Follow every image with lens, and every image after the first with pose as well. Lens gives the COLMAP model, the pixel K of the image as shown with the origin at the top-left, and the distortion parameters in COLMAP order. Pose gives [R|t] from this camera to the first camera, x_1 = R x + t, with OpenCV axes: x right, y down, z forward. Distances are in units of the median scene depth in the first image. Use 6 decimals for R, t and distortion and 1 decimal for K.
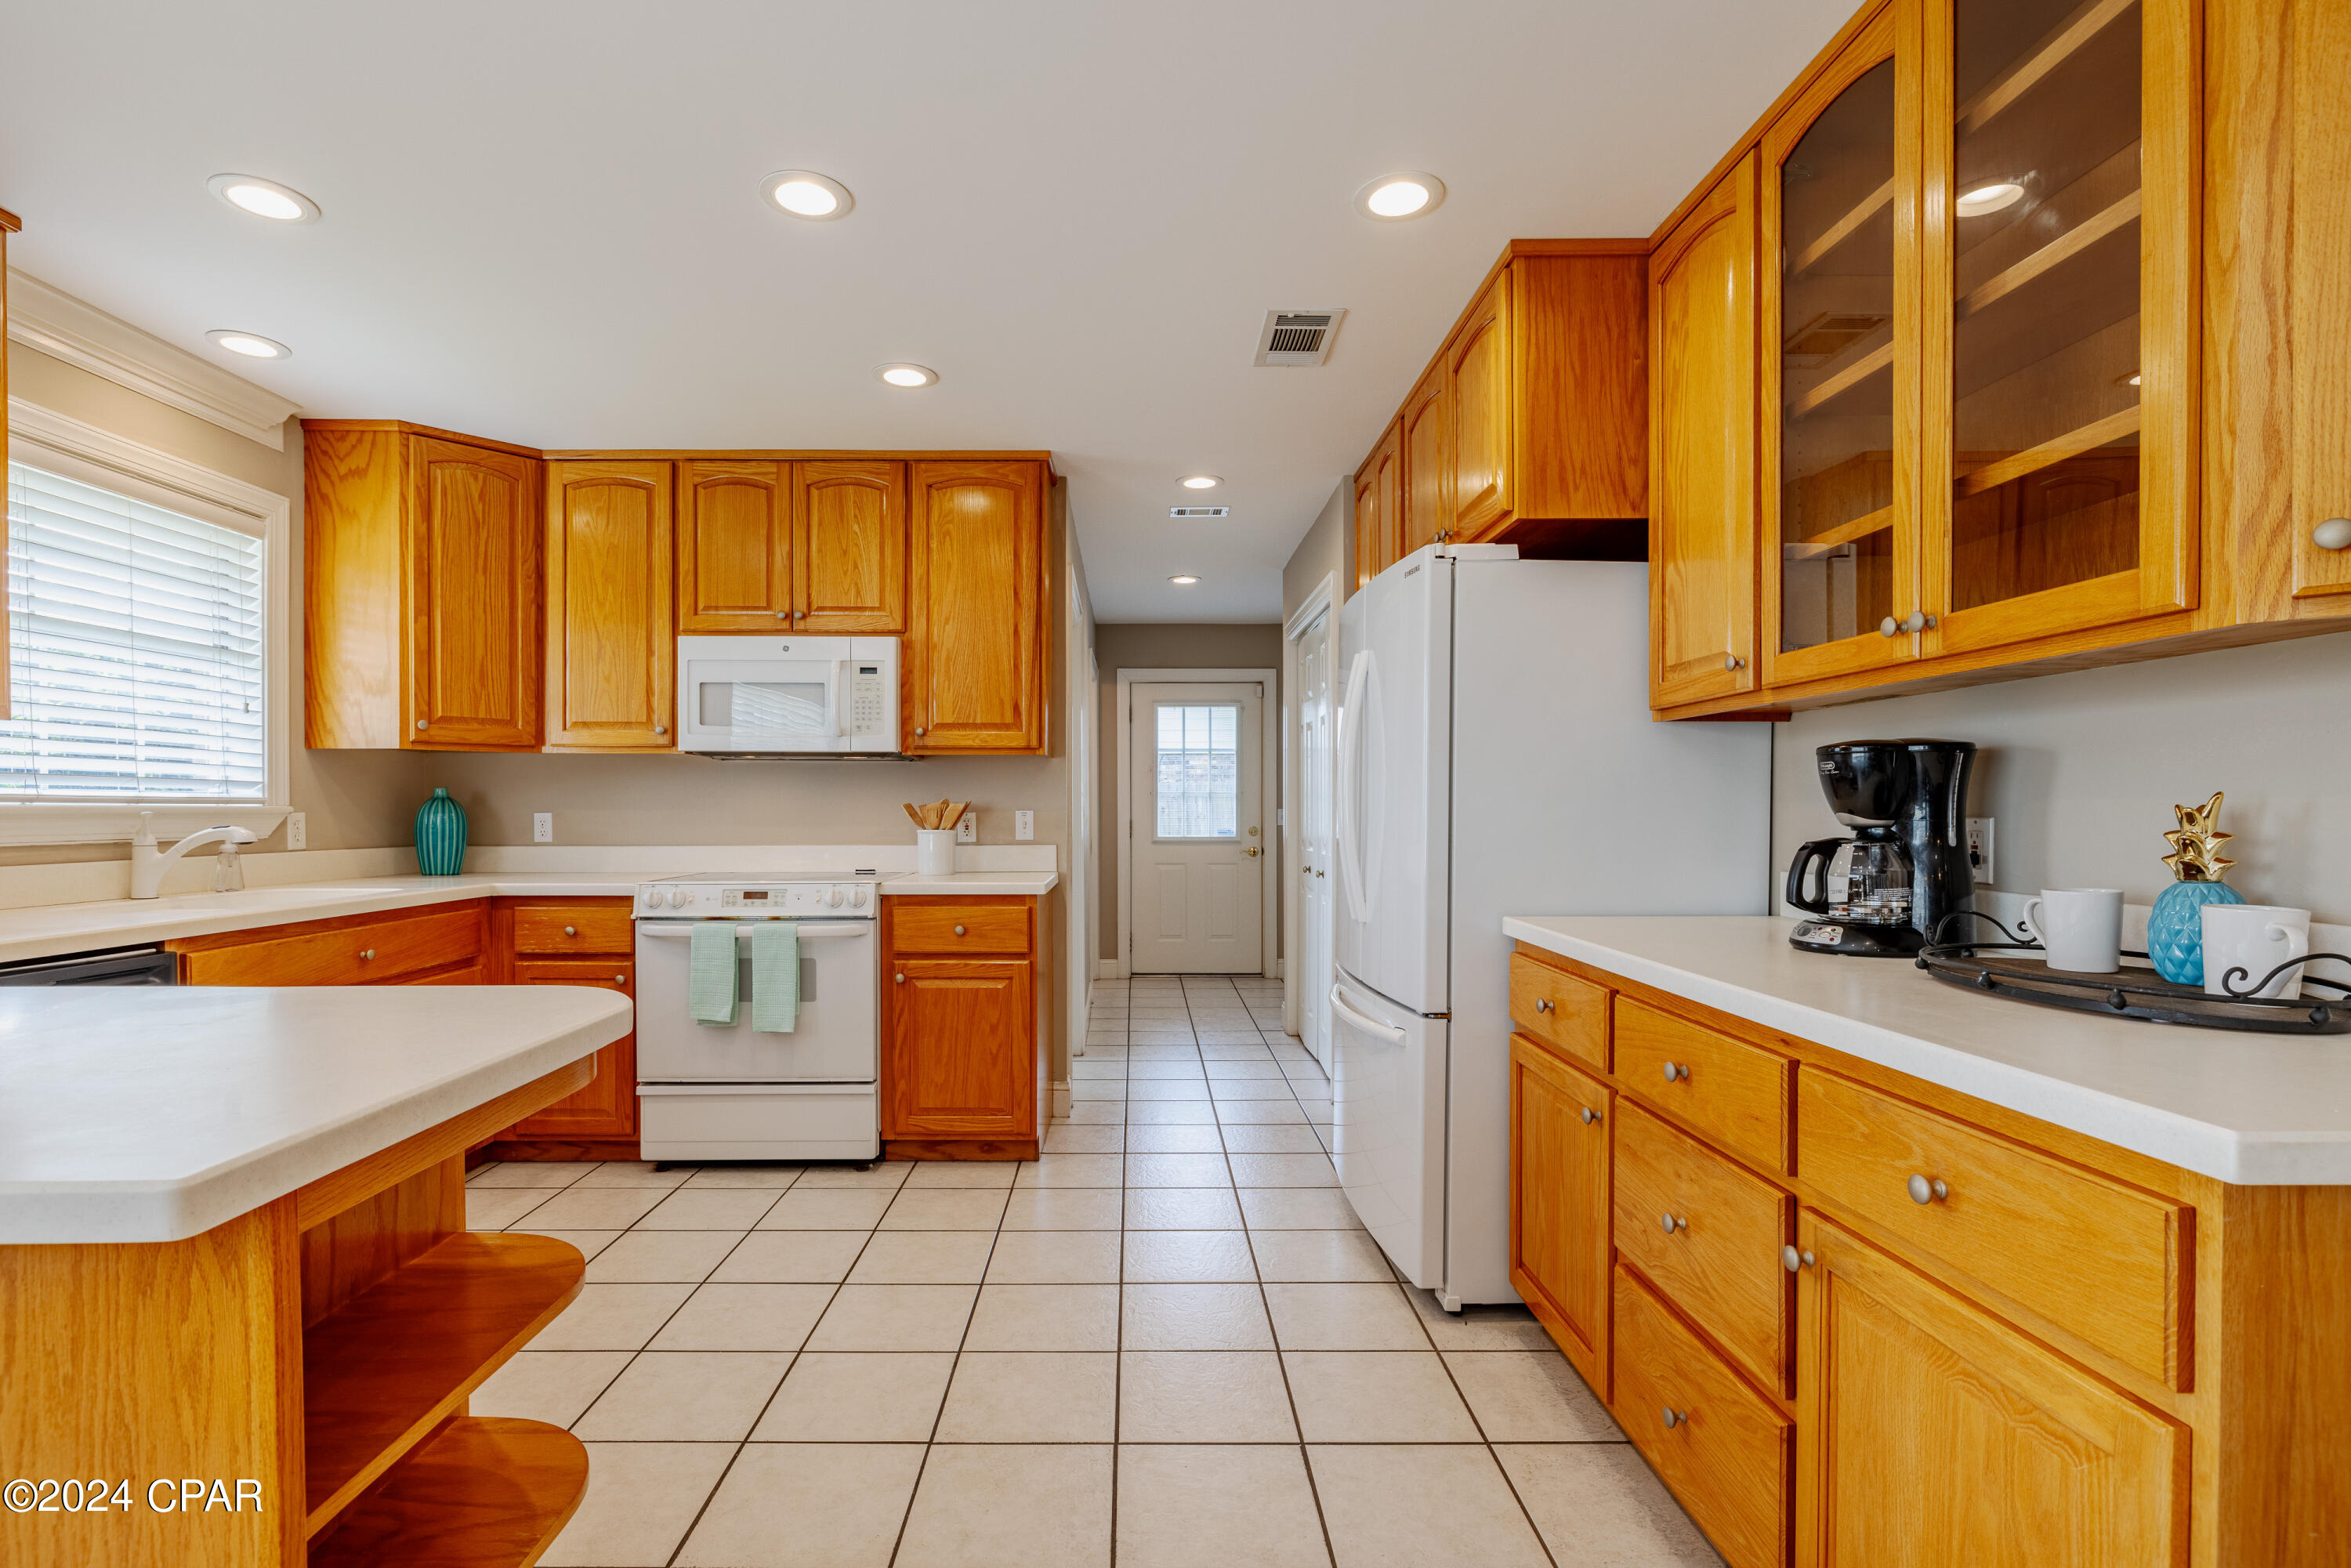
lens RADIAL K [[1140.9, 0, 1152.6], [0, 1140.9, 818.3], [0, 0, 1]] dist [-0.002657, 0.003141]
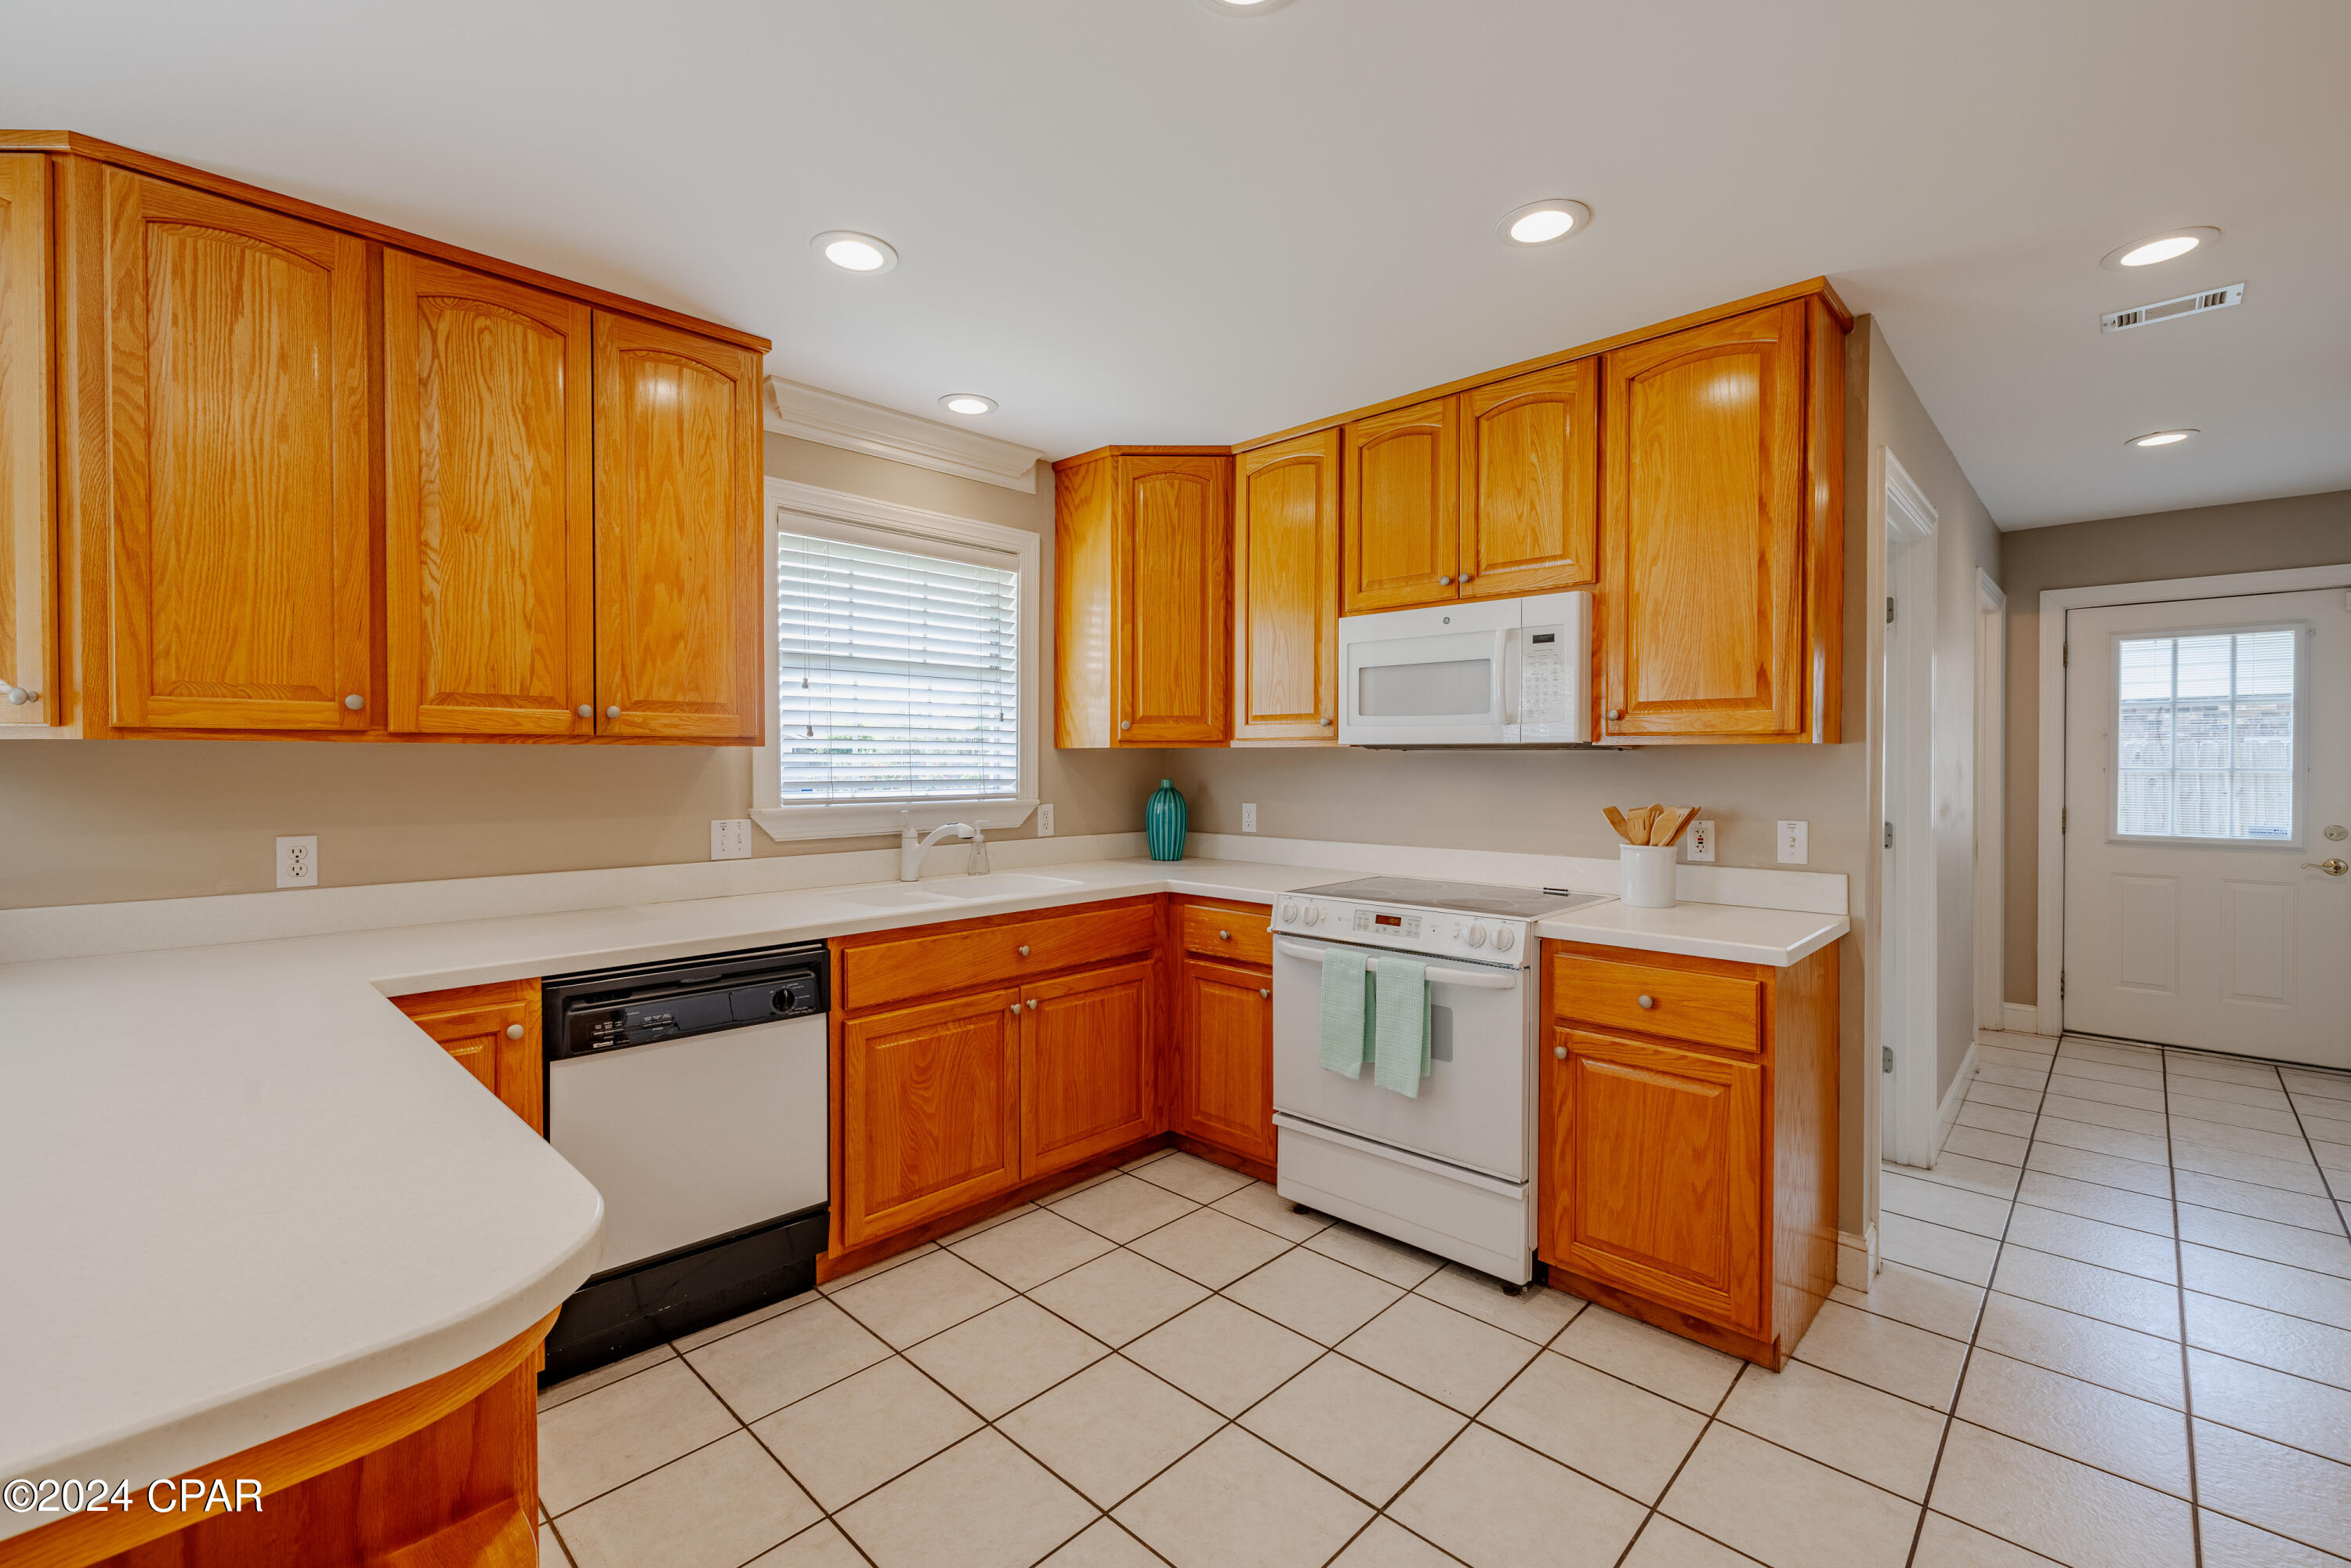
lens RADIAL K [[996.4, 0, 1167.4], [0, 996.4, 775.3], [0, 0, 1]] dist [-0.002073, 0.002479]
pose [[0.713012, 0.011035, -0.701065, 0.046861], [-0.005712, 0.999934, 0.009931, -0.044451], [0.701129, -0.003077, 0.713028, 0.358913]]
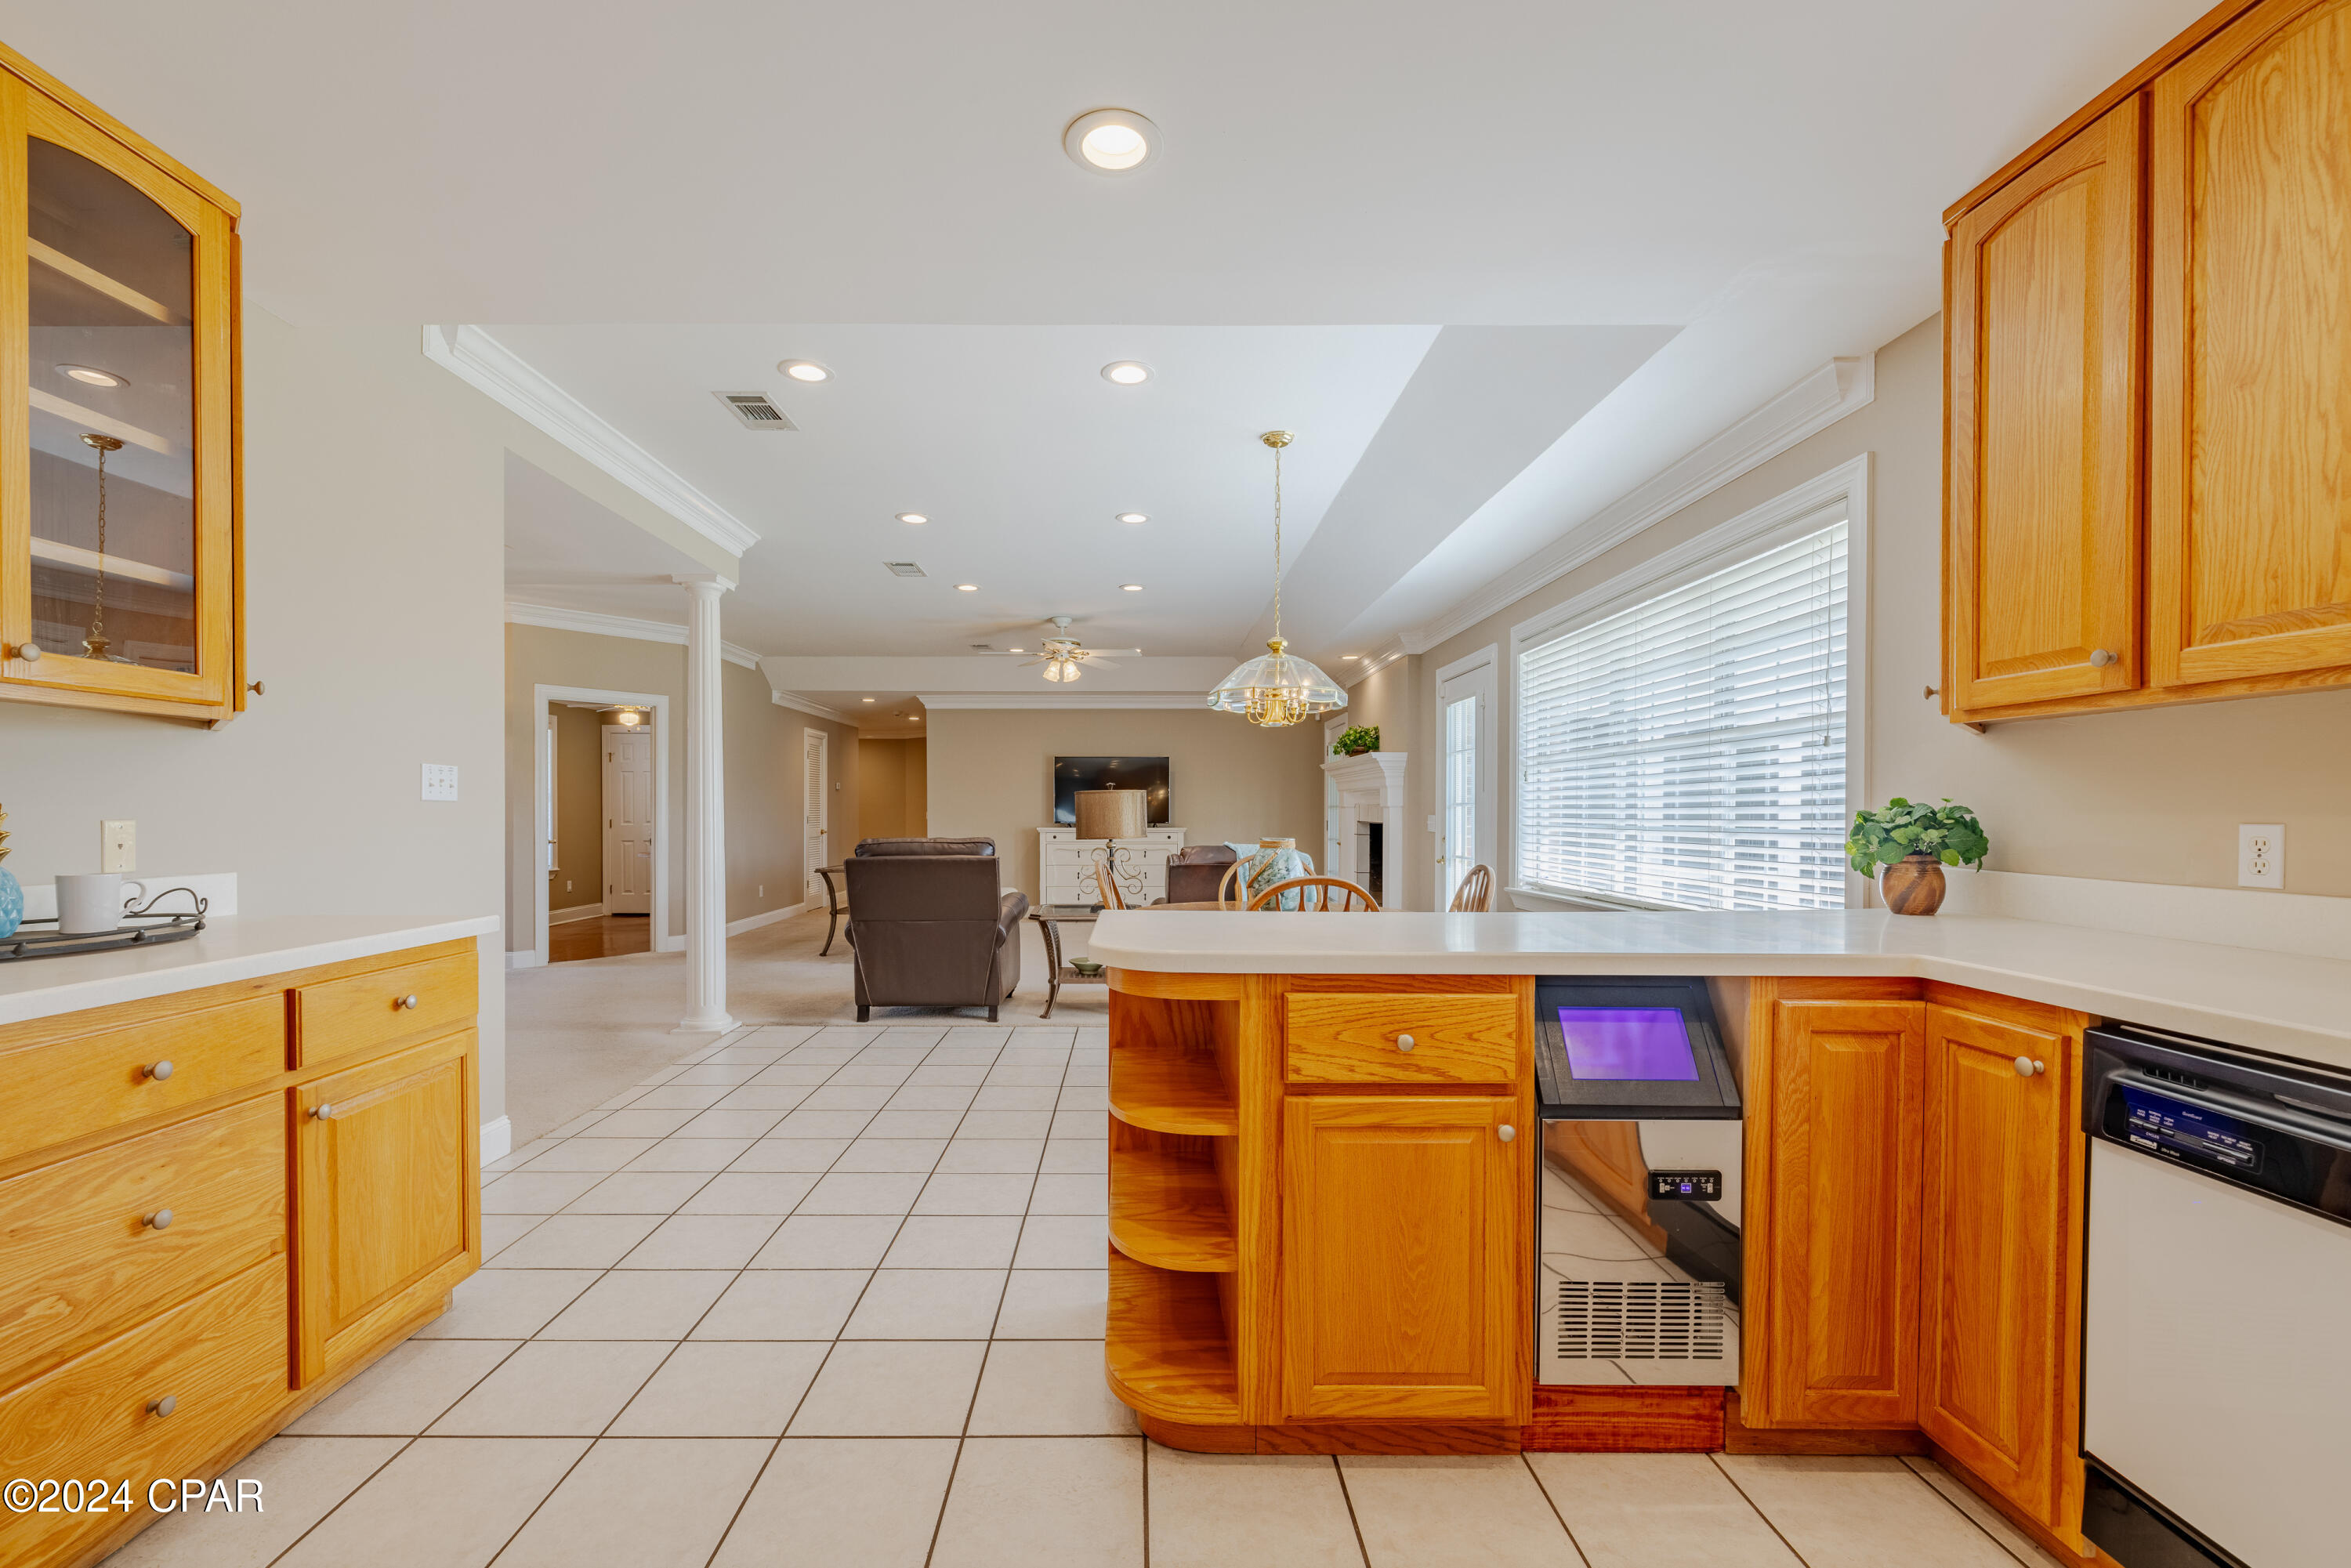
lens RADIAL K [[996.4, 0, 1143.5], [0, 996.4, 818.0], [0, 0, 1]] dist [-0.002073, 0.002479]
pose [[-0.999999, -0.000679, -0.000978, -0.205891], [-0.000696, 0.999849, 0.017351, -0.009905], [0.000966, 0.017351, -0.999849, 0.899402]]
